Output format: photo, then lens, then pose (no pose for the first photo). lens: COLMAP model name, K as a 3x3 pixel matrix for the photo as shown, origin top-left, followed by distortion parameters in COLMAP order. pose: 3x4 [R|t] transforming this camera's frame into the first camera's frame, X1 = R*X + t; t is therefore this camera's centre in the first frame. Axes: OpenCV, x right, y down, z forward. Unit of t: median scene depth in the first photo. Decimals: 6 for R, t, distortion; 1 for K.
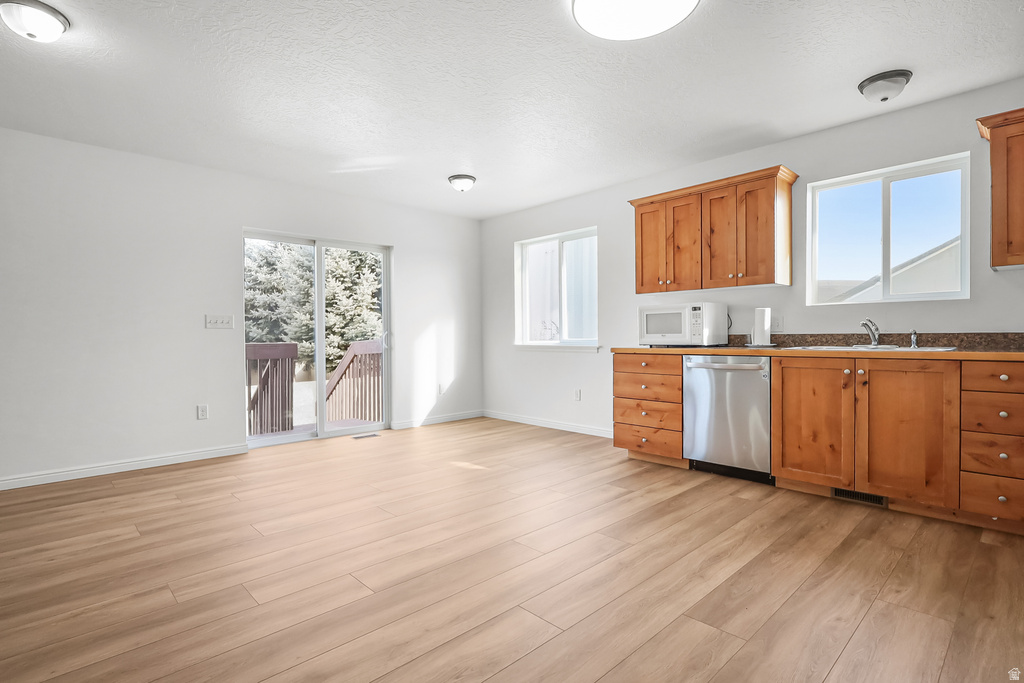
lens RADIAL K [[501.8, 0, 512.2], [0, 501.8, 338.4], [0, 0, 1]] dist [-0.004047, 0.001521]
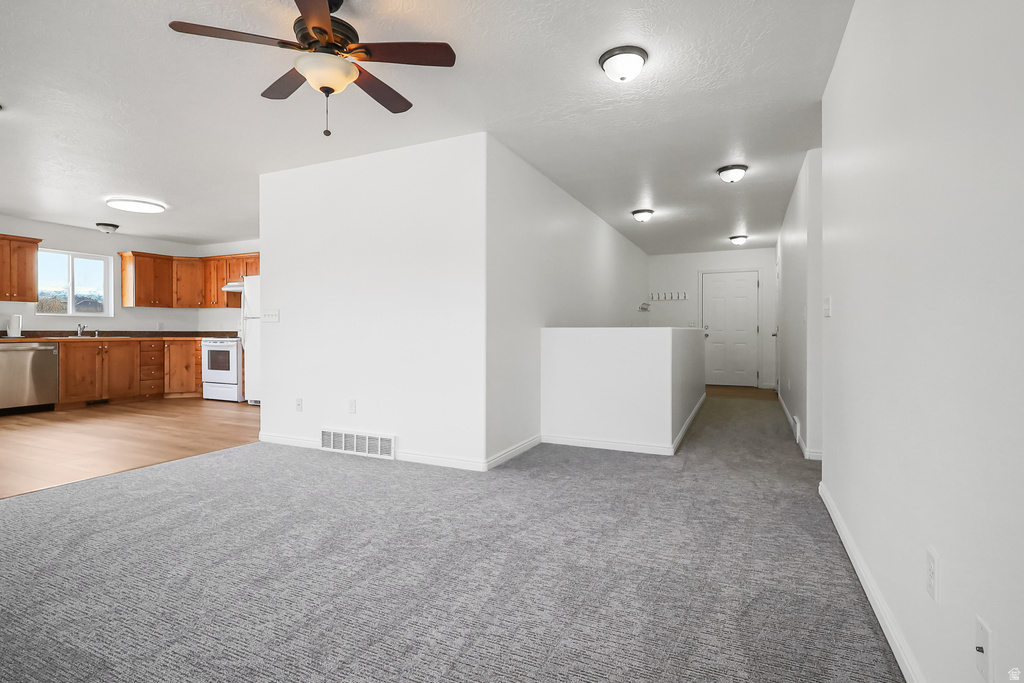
lens RADIAL K [[501.8, 0, 512.7], [0, 501.8, 336.5], [0, 0, 1]] dist [-0.004047, 0.001521]
pose [[-0.369618, -0.002607, 0.929180, -1.998942], [0.004489, 0.999979, 0.004592, 0.013457], [-0.929173, 0.005868, -0.369598, 0.088730]]
